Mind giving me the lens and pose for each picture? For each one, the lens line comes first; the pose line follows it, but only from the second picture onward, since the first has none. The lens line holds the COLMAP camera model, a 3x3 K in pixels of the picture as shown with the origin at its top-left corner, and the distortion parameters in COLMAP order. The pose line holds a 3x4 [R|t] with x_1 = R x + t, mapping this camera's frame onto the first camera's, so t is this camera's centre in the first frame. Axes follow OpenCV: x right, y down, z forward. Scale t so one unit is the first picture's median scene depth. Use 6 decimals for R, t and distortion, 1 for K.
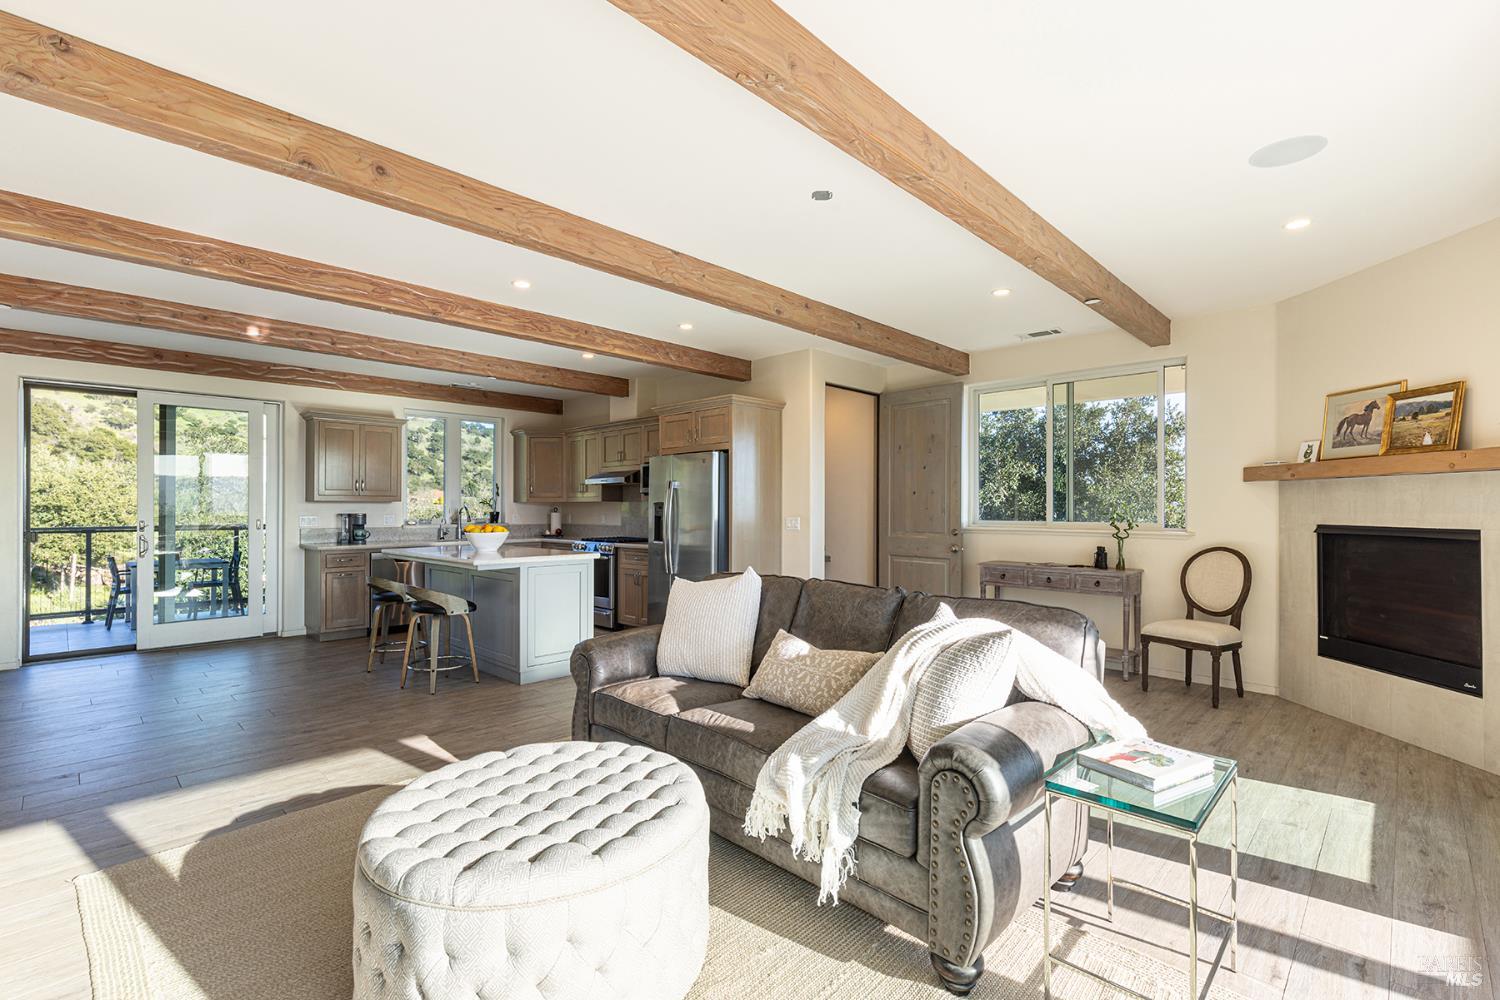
lens RADIAL K [[672.0, 0, 754.3], [0, 672.0, 504.4], [0, 0, 1]] dist [-0.001658, -0.000157]
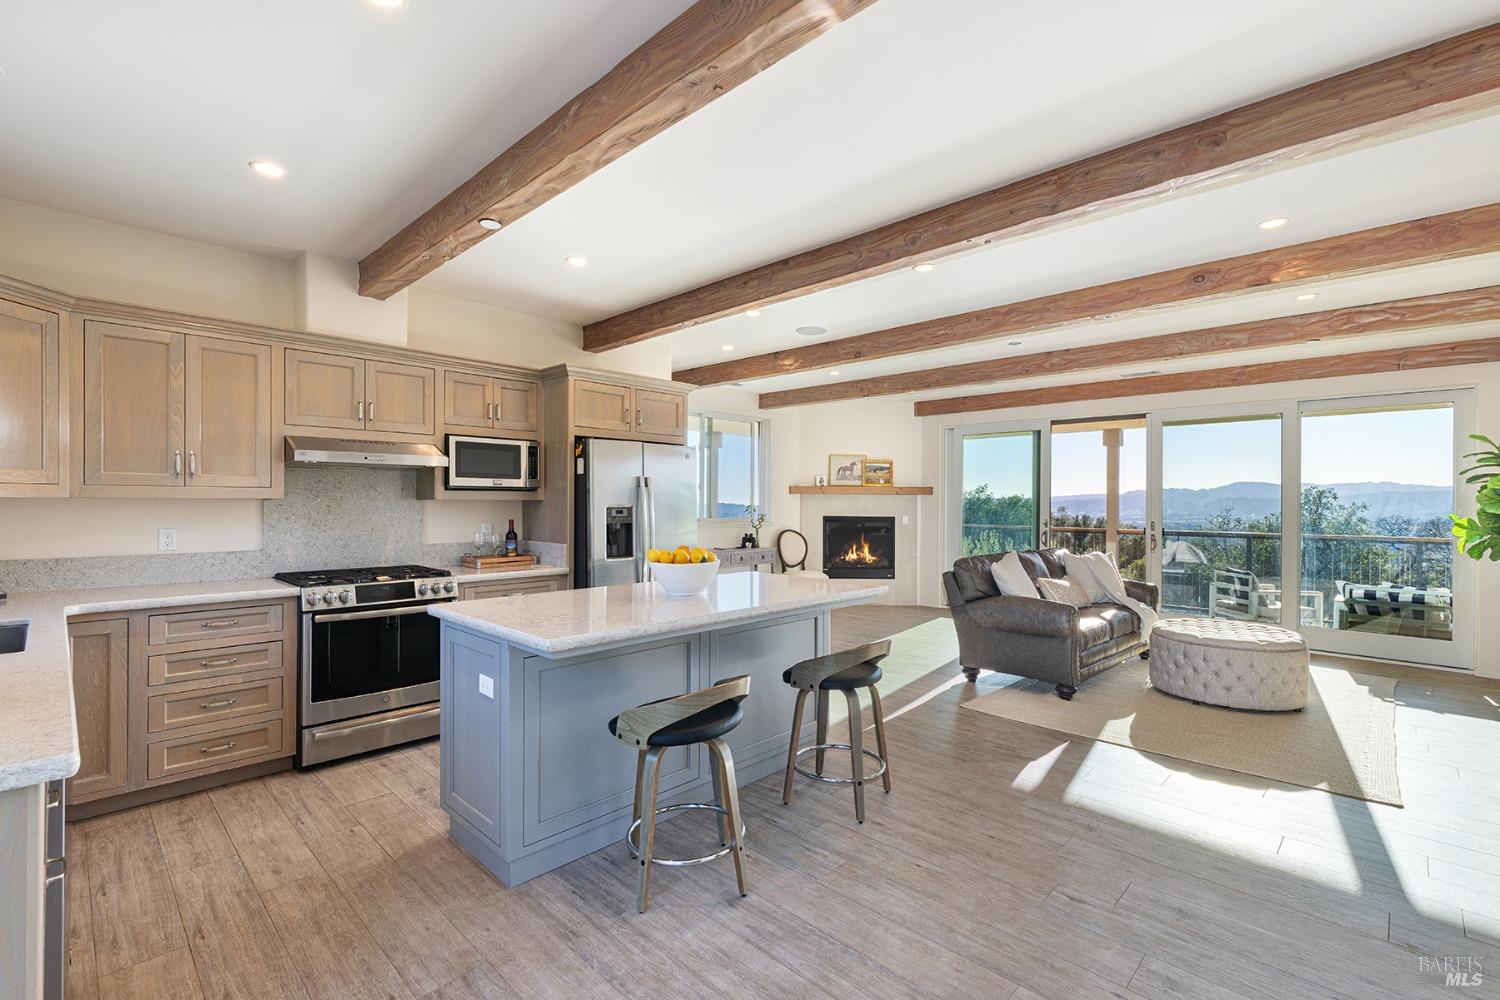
lens RADIAL K [[672.0, 0, 754.3], [0, 672.0, 504.4], [0, 0, 1]] dist [-0.001658, -0.000157]
pose [[-0.006775, -0.004660, 0.999966, -1.380244], [-0.010282, 0.999937, 0.004590, -0.014789], [-0.999924, -0.010250, -0.006822, 1.360774]]
